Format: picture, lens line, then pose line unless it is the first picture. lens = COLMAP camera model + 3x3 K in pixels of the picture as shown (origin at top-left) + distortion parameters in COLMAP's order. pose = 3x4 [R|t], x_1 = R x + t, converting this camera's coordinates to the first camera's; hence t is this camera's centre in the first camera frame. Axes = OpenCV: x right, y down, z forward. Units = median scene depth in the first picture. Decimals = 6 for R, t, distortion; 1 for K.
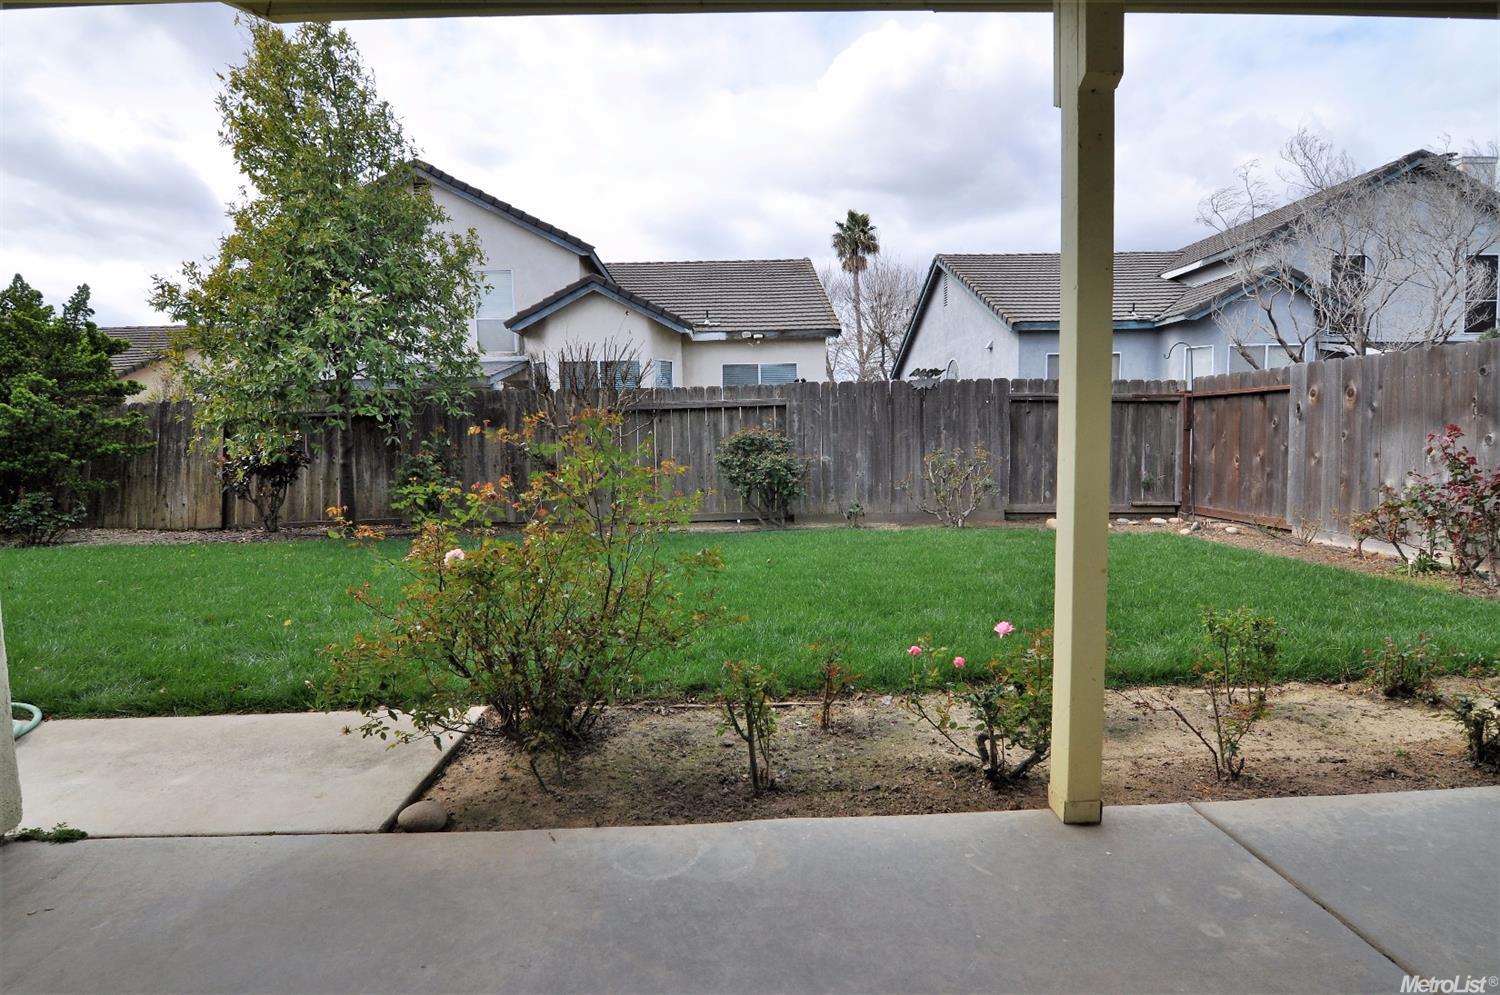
lens RADIAL K [[749.8, 0, 750.0], [0, 749.8, 497.5], [0, 0, 1]] dist [-0.004602, -0.012085]
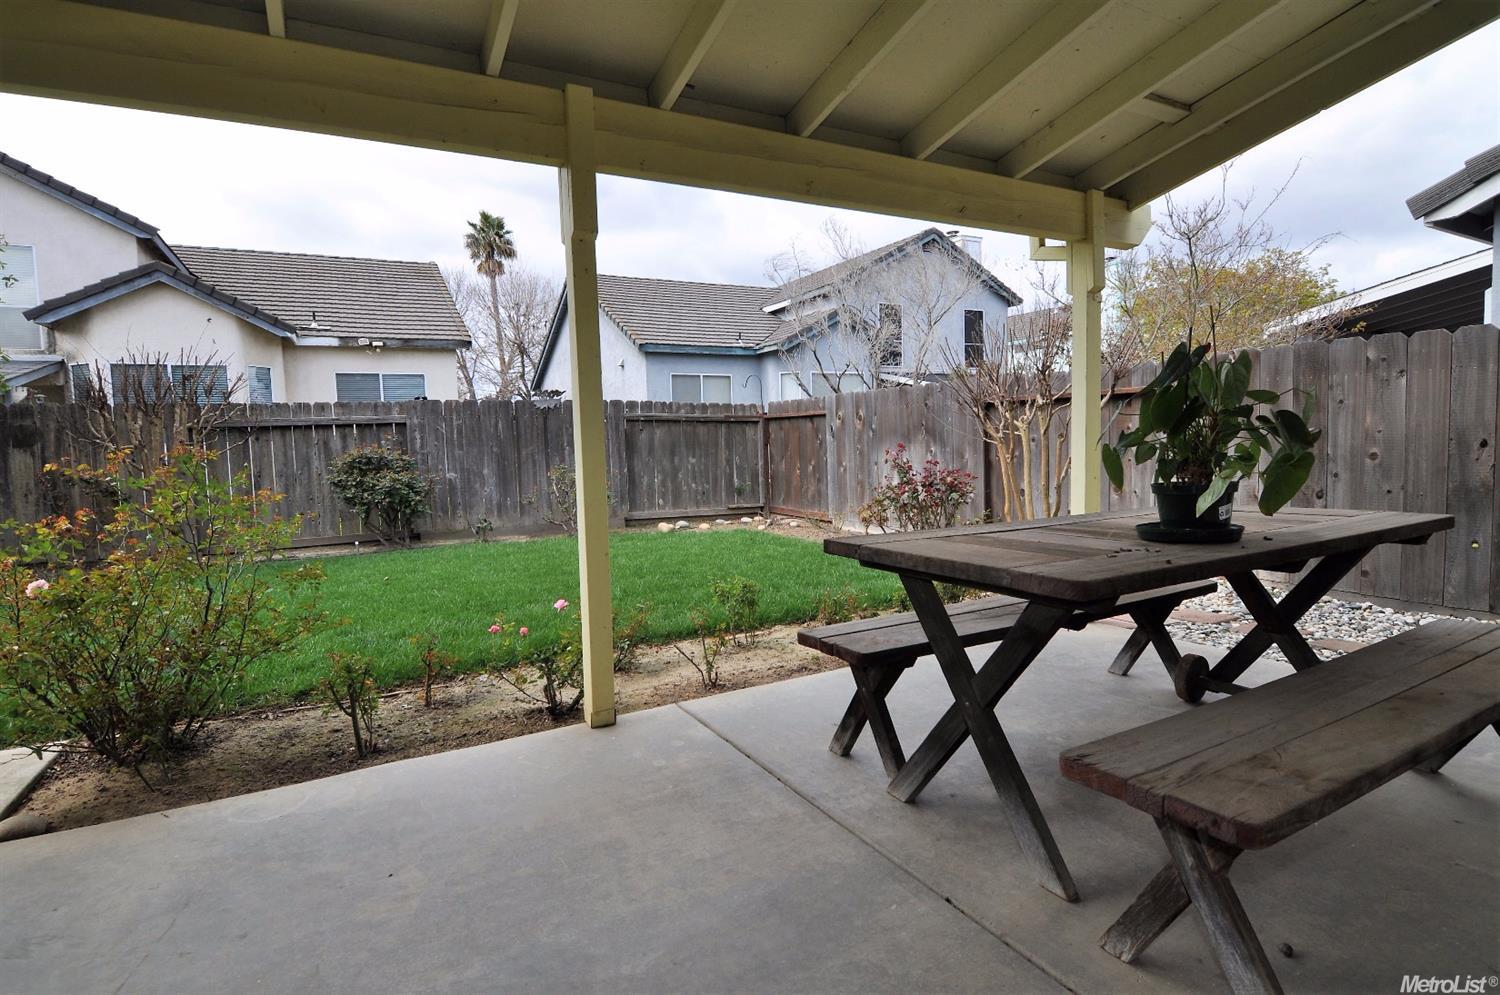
lens RADIAL K [[749.8, 0, 750.0], [0, 749.8, 497.5], [0, 0, 1]] dist [-0.004602, -0.012085]
pose [[0.894765, -0.039149, 0.444819, 0.012149], [0.045927, 0.998935, -0.004466, 0.000544], [-0.444170, 0.024425, 0.895610, -0.094525]]
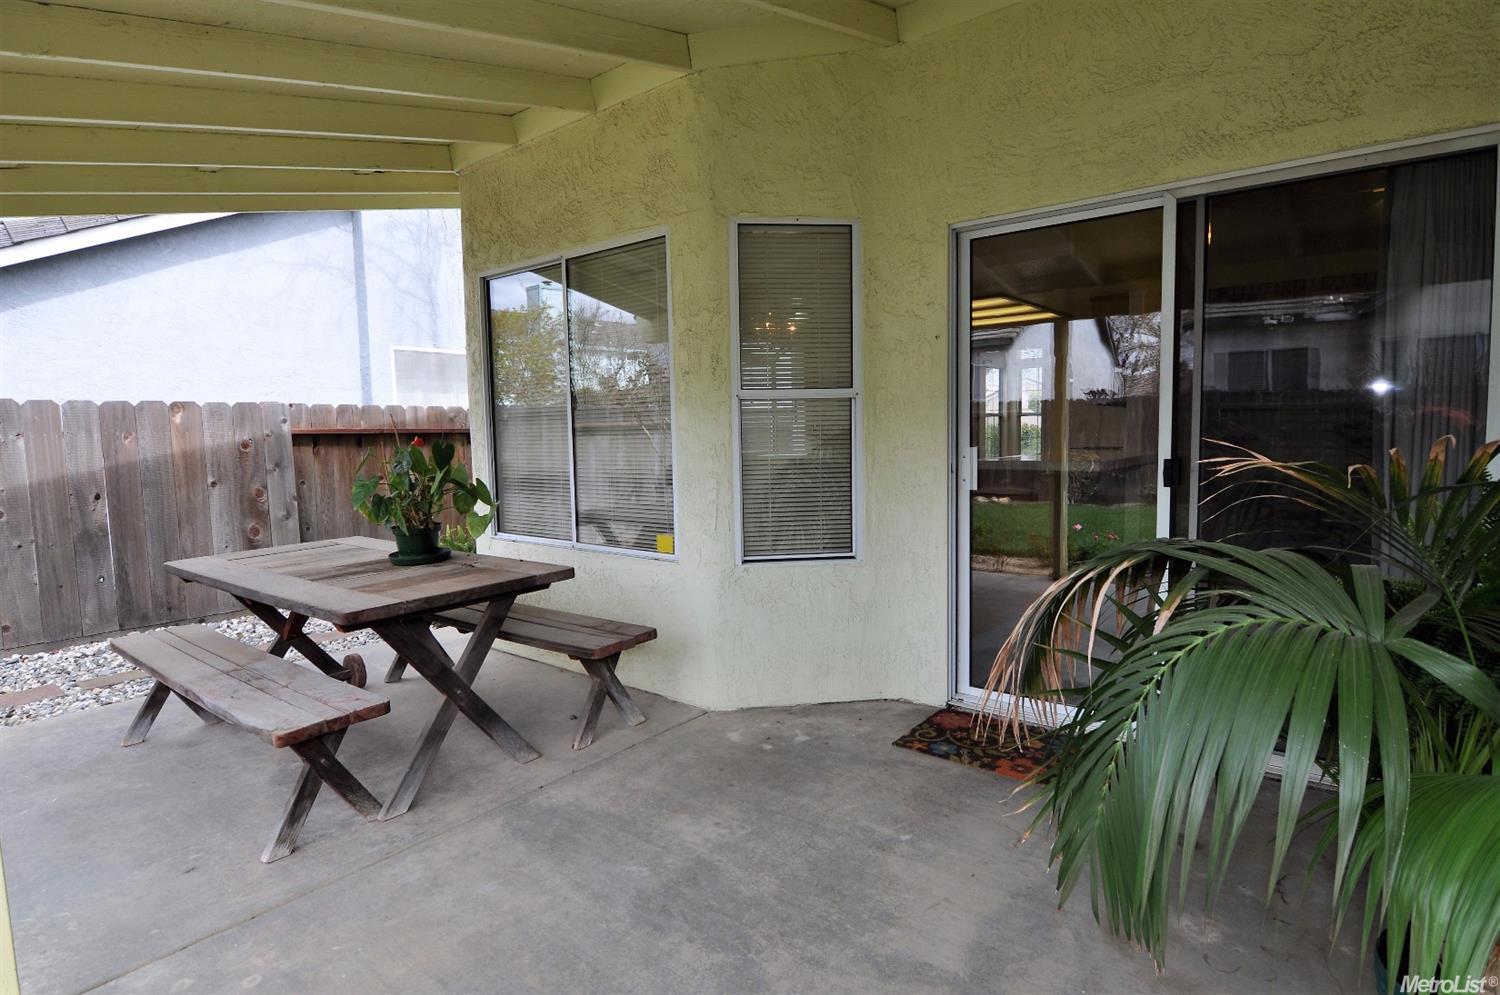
lens RADIAL K [[766.9, 0, 750.0], [0, 766.9, 497.5], [0, 0, 1]] dist [-0.000521, -0.000133]
pose [[-0.762287, -0.022825, 0.646836, -0.132442], [0.085124, 0.987162, 0.135151, -0.049542], [-0.641617, 0.158085, -0.750558, 0.227994]]
